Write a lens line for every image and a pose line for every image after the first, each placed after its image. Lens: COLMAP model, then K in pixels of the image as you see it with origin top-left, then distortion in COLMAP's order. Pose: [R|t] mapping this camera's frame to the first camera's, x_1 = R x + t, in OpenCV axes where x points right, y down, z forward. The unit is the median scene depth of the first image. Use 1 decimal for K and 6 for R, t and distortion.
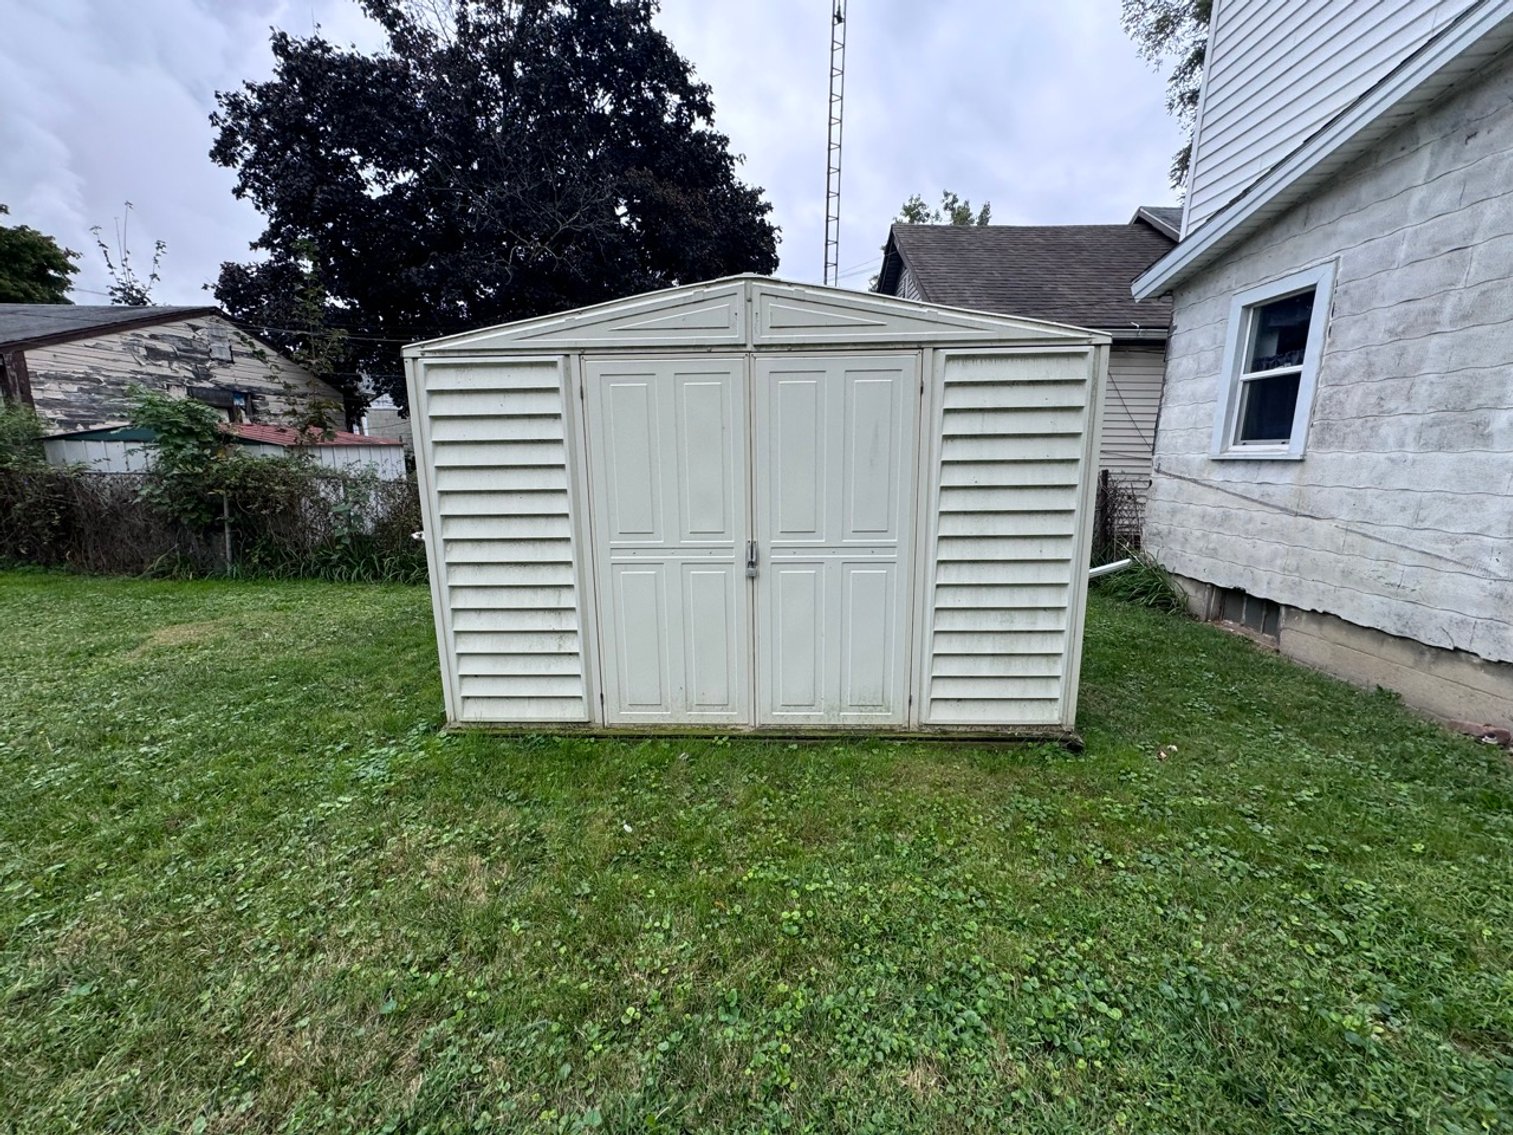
lens RADIAL K [[603.7, 0, 755.2], [0, 603.7, 568.4], [0, 0, 1]] dist [-0.003112, 0.001339]
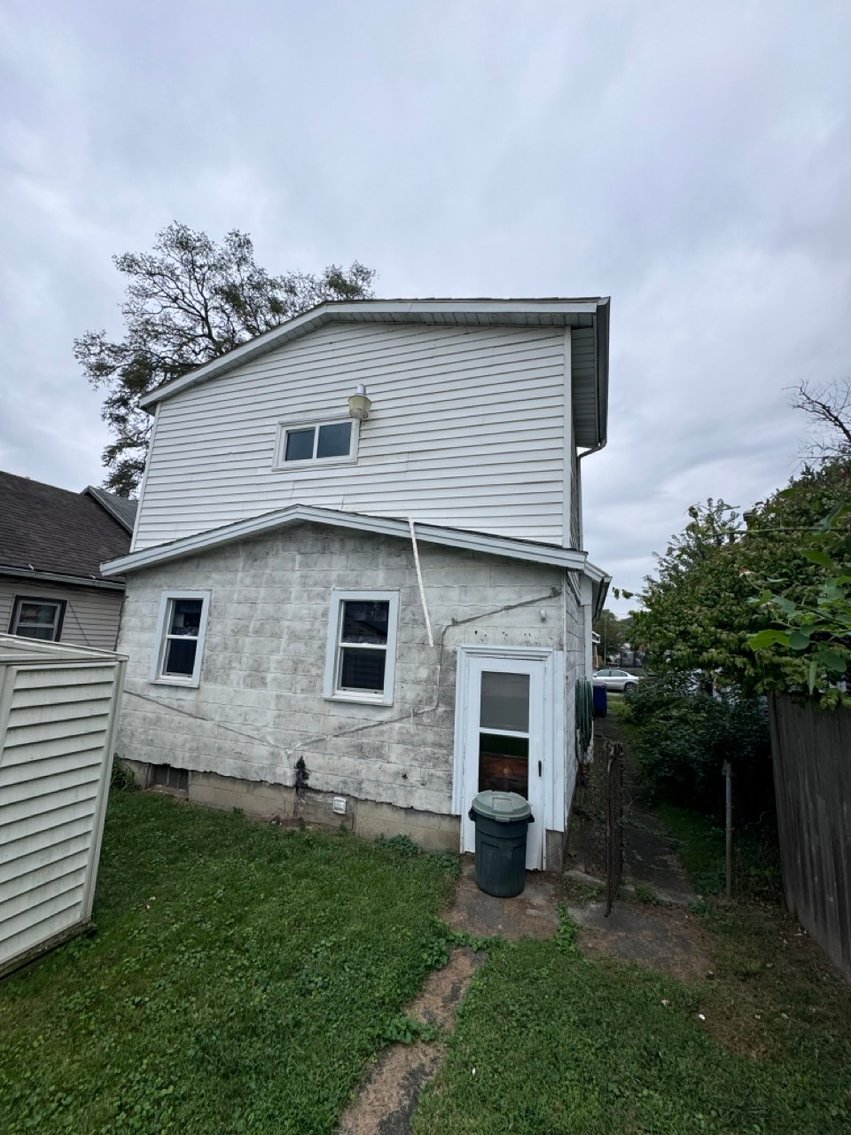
lens RADIAL K [[452.9, 0, 430.8], [0, 452.9, 566.1], [0, 0, 1]] dist [-0.003112, 0.001339]
pose [[0.312483, 0.167802, 0.934985, -0.329708], [0.128277, 0.967804, -0.216564, -0.189667], [-0.941222, 0.187610, 0.280898, -0.203924]]
